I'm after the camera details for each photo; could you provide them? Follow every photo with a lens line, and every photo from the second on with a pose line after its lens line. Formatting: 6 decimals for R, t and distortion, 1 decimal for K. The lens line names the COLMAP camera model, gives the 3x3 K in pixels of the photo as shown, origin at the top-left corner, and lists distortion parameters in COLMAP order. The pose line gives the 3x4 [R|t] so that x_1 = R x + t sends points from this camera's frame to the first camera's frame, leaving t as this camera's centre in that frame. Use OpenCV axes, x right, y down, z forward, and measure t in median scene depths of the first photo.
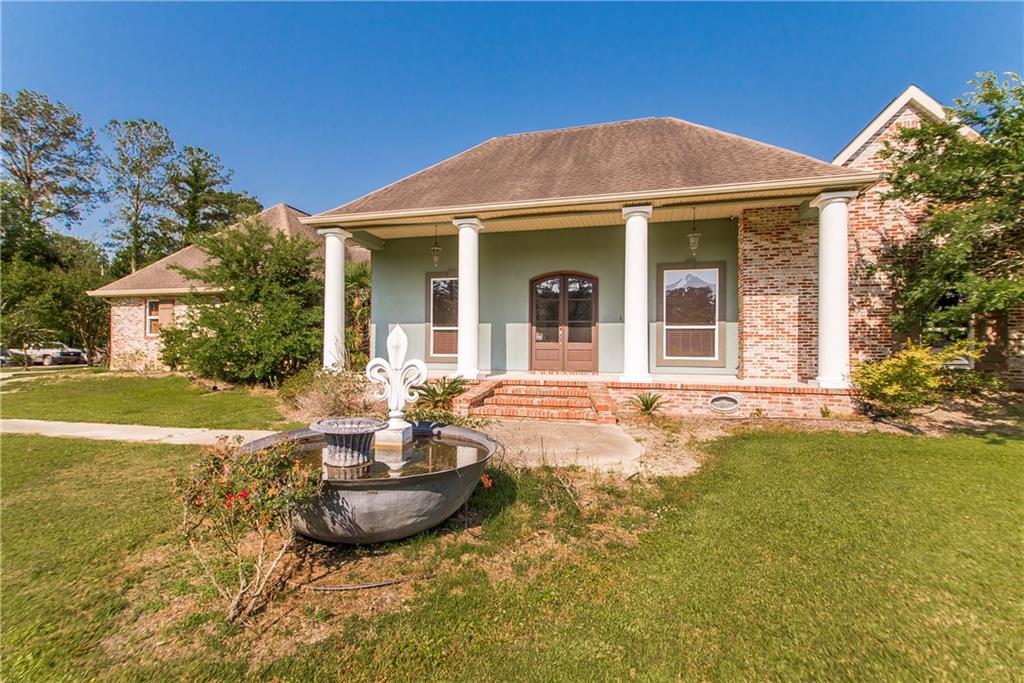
lens RADIAL K [[440.4, 0, 512.0], [0, 440.4, 341.5], [0, 0, 1]] dist [0.035456, -0.017307]
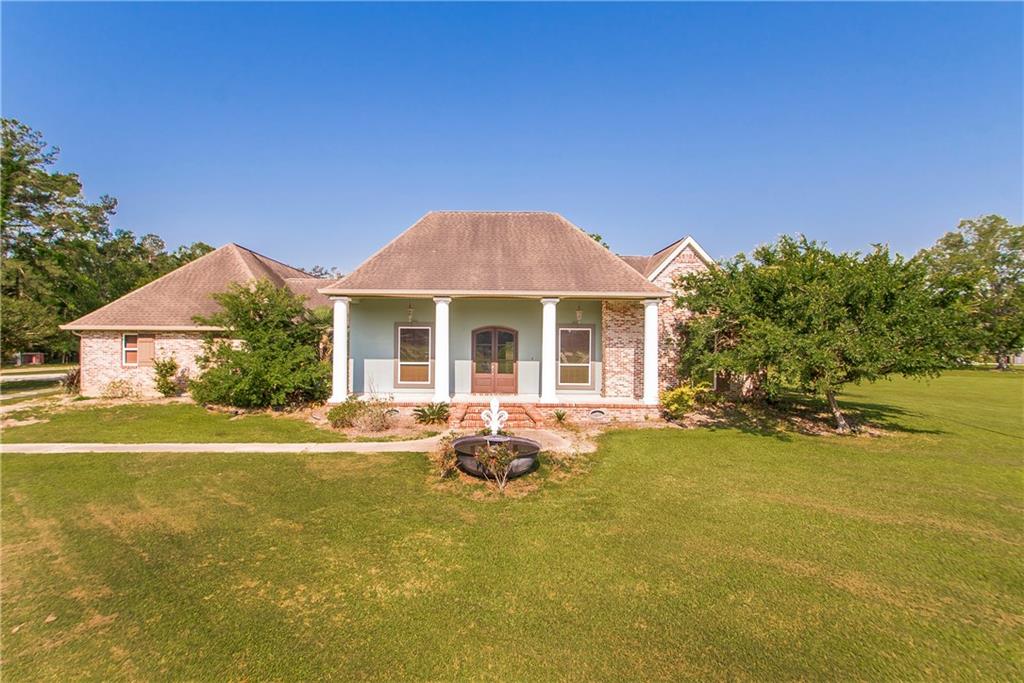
lens RADIAL K [[472.8, 0, 473.3], [0, 472.8, 339.3], [0, 0, 1]] dist [0.011166, -0.000264]
pose [[0.968983, 0.001943, 0.247121, -0.413856], [-0.005093, 0.999914, 0.012108, -0.157933], [-0.247076, -0.012991, 0.968909, -0.621231]]
